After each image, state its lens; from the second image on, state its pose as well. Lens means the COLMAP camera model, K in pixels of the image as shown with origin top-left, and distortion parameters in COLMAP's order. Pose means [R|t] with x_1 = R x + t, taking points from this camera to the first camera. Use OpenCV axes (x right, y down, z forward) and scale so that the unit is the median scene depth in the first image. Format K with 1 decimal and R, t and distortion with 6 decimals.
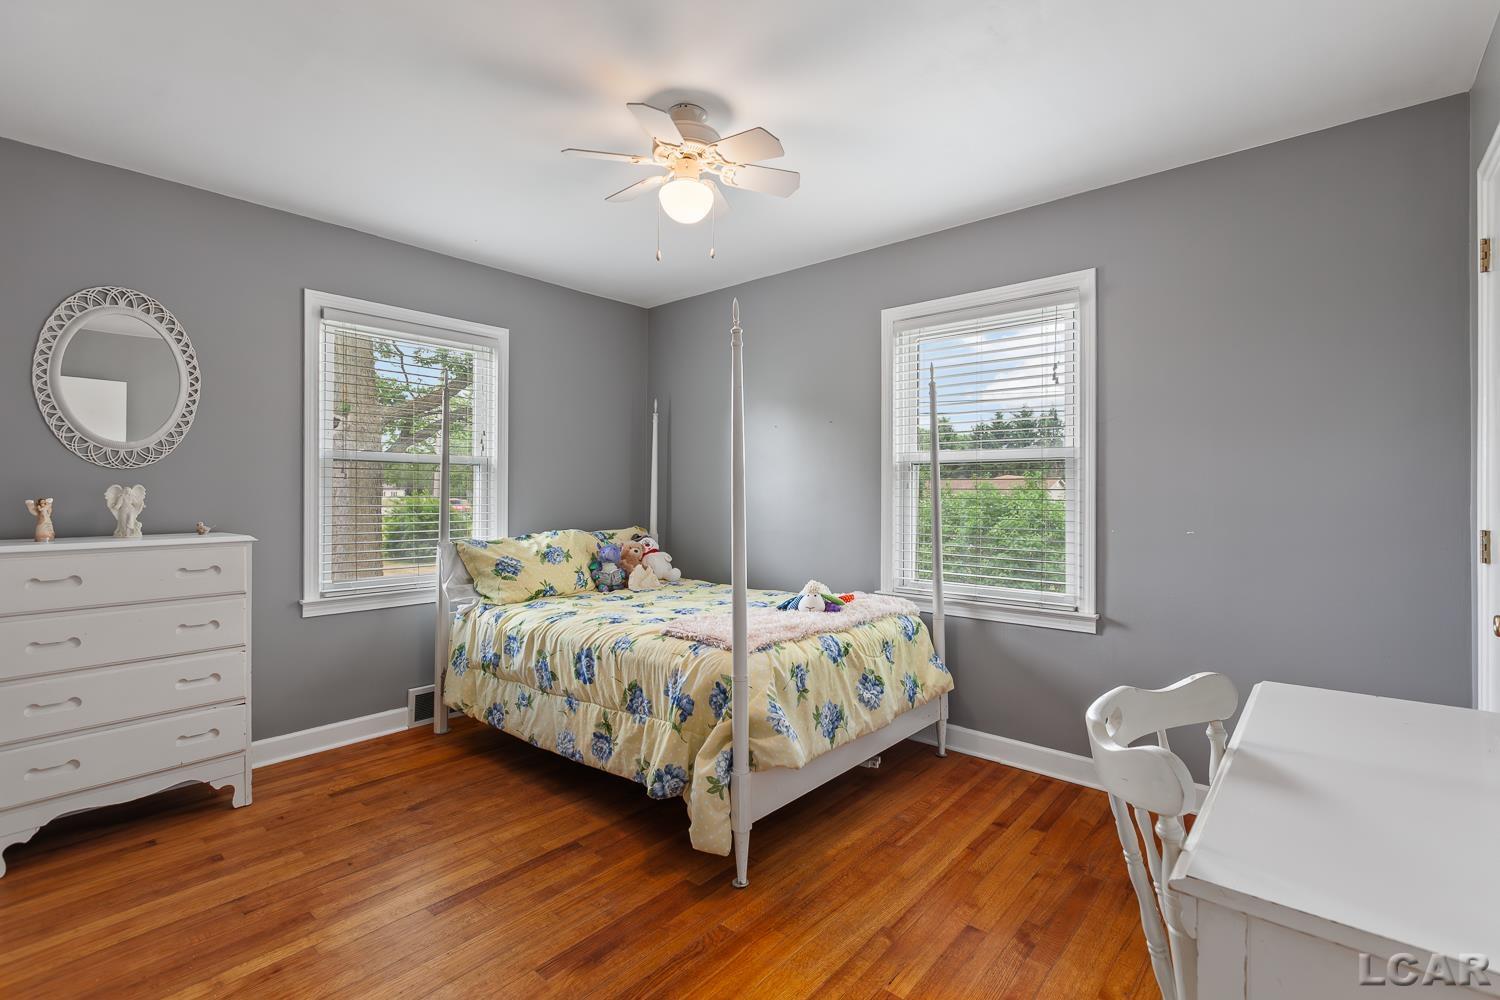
lens RADIAL K [[687.3, 0, 758.1], [0, 687.3, 500.1], [0, 0, 1]] dist [0.001526, -0.000448]
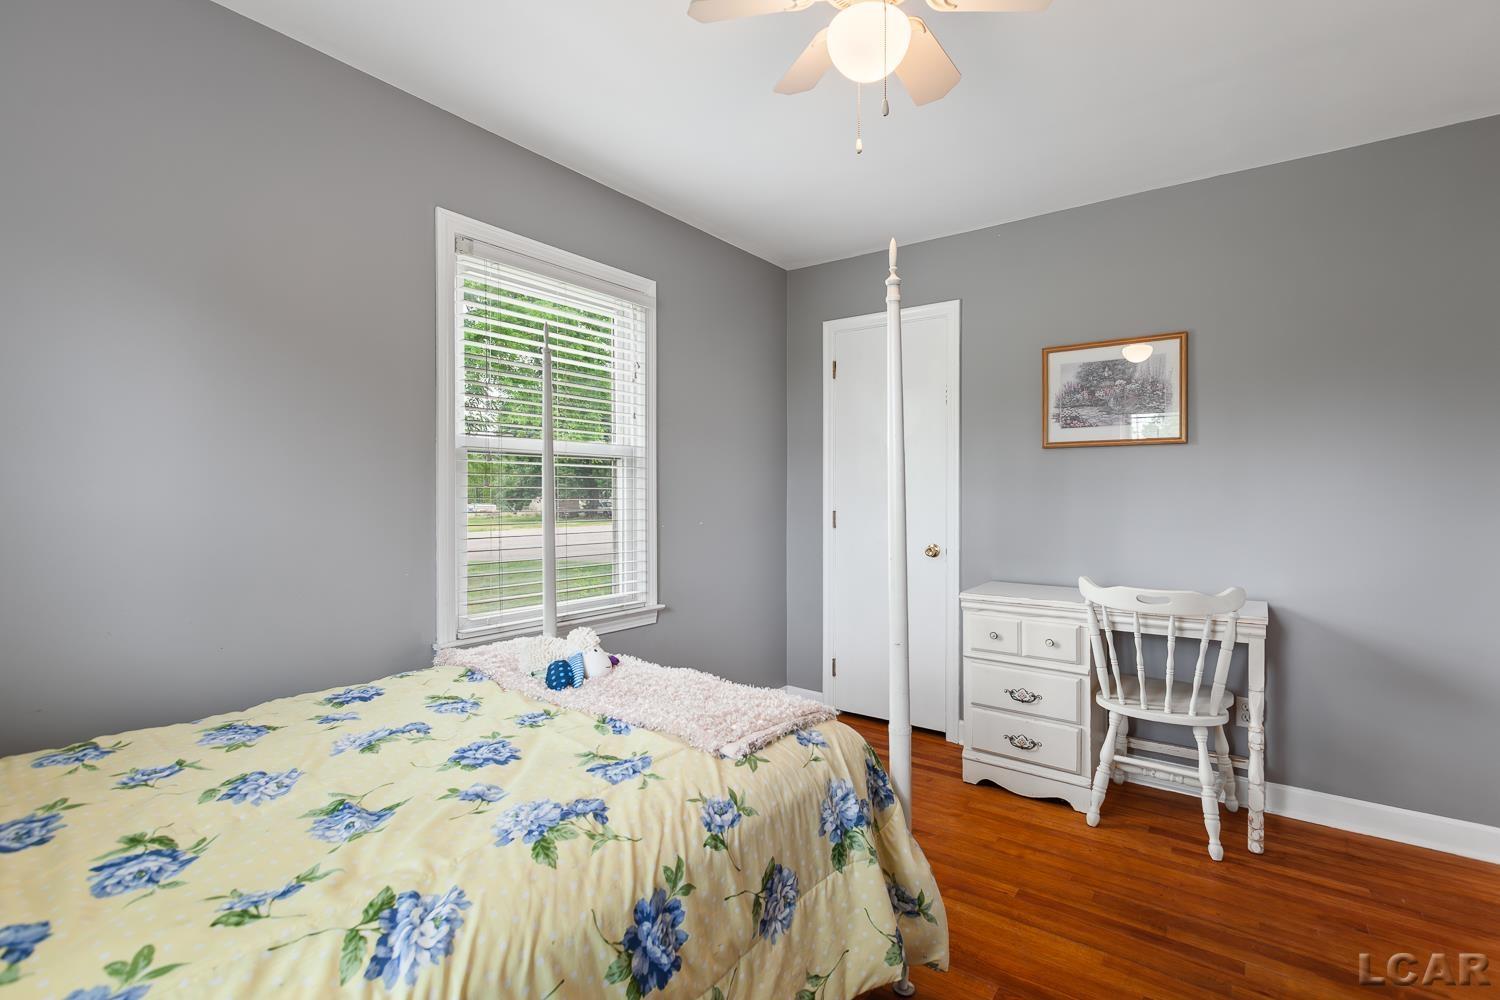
lens RADIAL K [[687.3, 0, 758.1], [0, 687.3, 500.1], [0, 0, 1]] dist [0.001526, -0.000448]
pose [[-0.067755, -0.004526, 0.997692, -0.641817], [0.000810, 0.999989, 0.004592, -0.005781], [-0.997702, 0.001120, -0.067751, 0.980350]]
